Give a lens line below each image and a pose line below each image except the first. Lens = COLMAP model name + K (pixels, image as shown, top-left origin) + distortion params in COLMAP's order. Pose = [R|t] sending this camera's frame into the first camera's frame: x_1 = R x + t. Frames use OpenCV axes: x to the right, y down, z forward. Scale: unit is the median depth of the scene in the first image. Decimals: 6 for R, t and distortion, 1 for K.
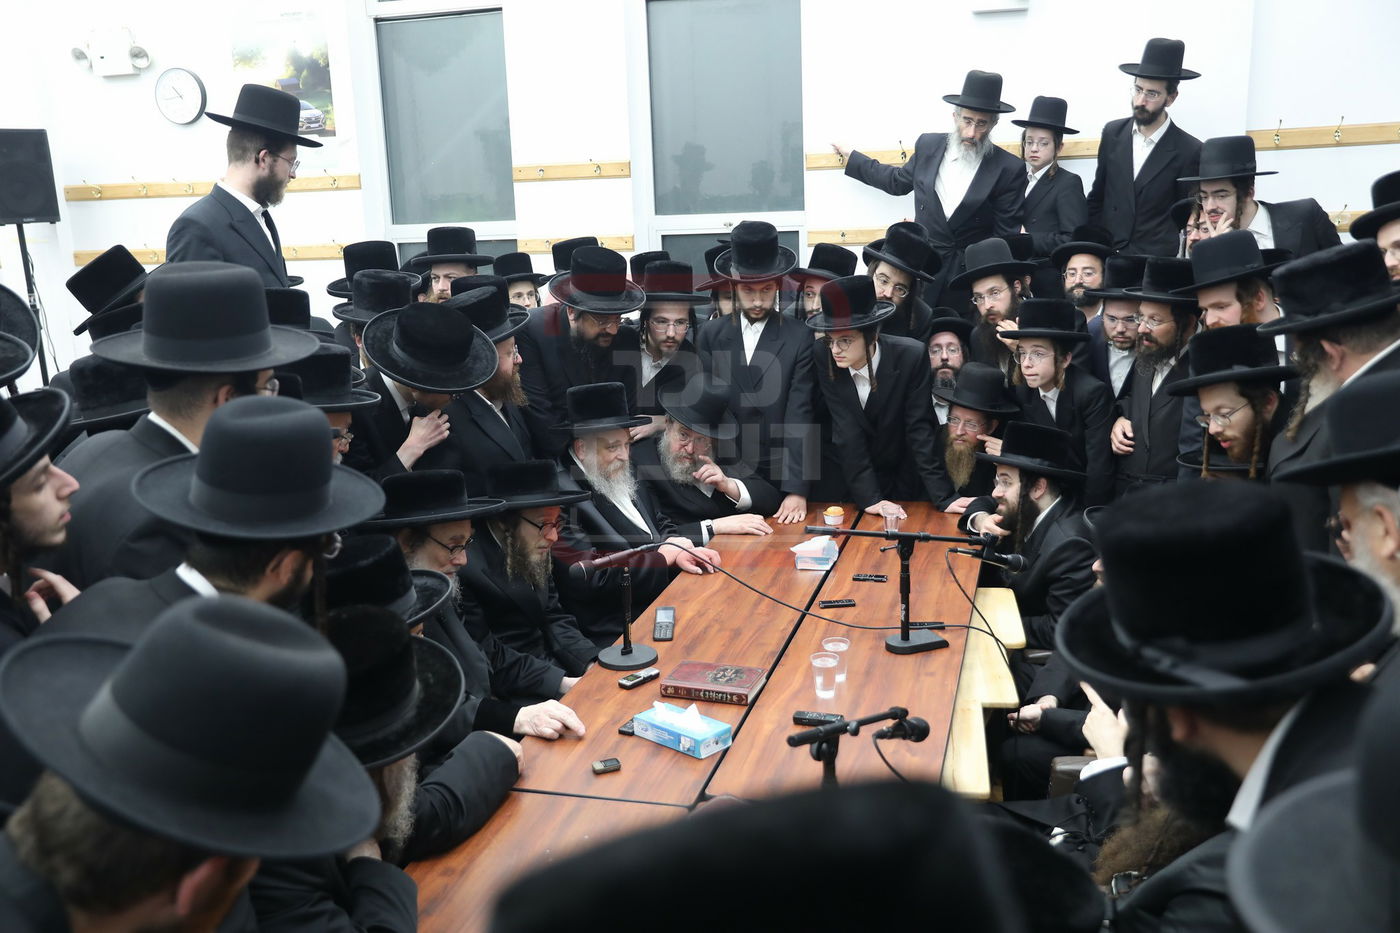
lens RADIAL K [[1224.9, 0, 681.0], [0, 1224.9, 465.2], [0, 0, 1]] dist [-0.004536, 0.065478]
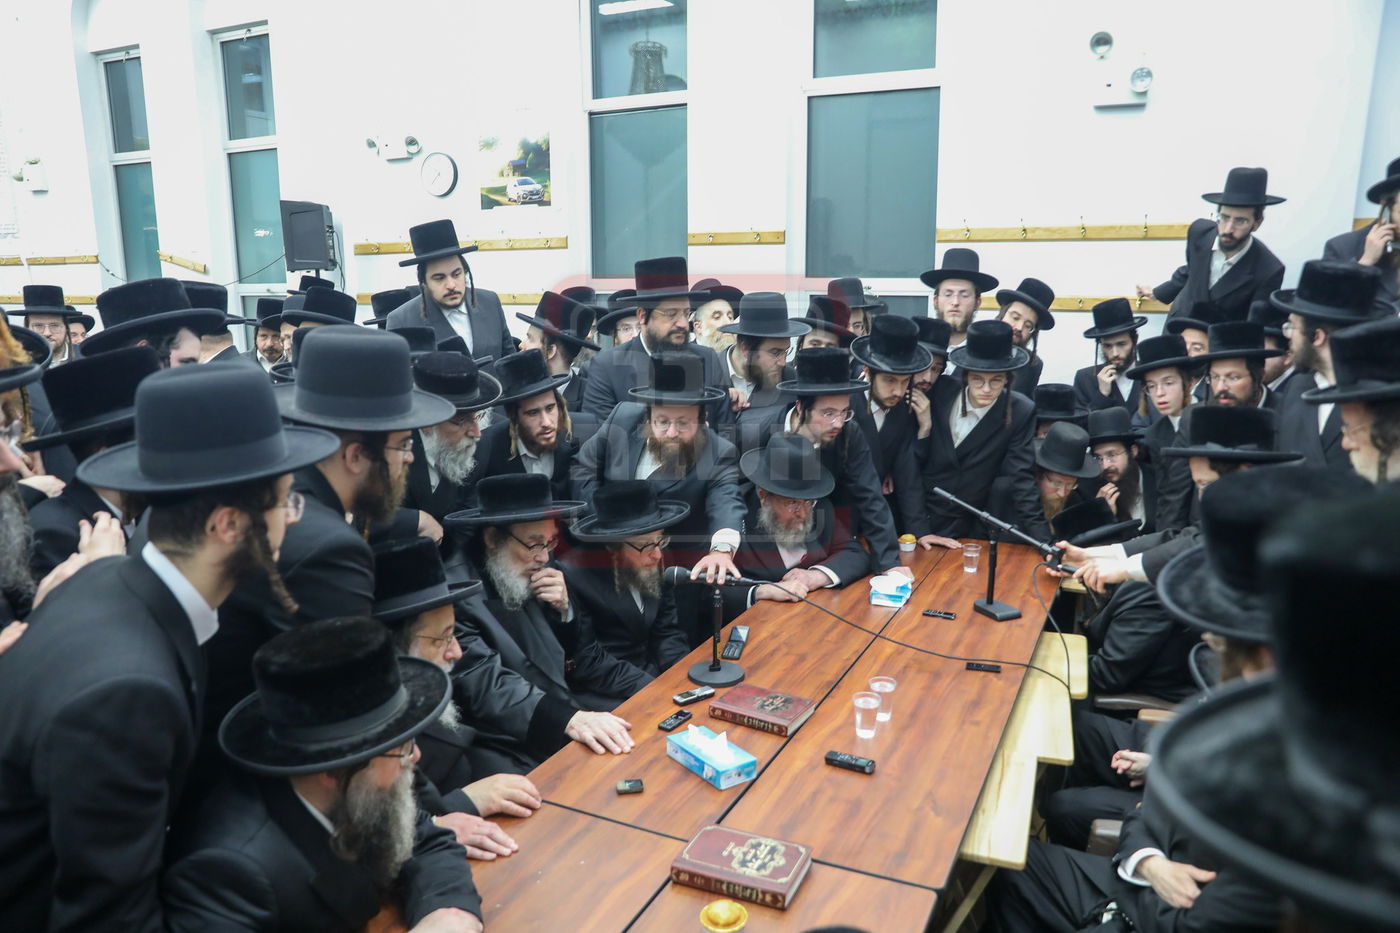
lens RADIAL K [[952.4, 0, 702.0], [0, 952.4, 480.0], [0, 0, 1]] dist [-0.104016, 0.078619]
pose [[0.983841, 0.072486, -0.163717, 0.082391], [-0.073087, 0.997323, 0.002359, -0.012243], [0.163449, 0.009644, 0.986505, 0.174136]]
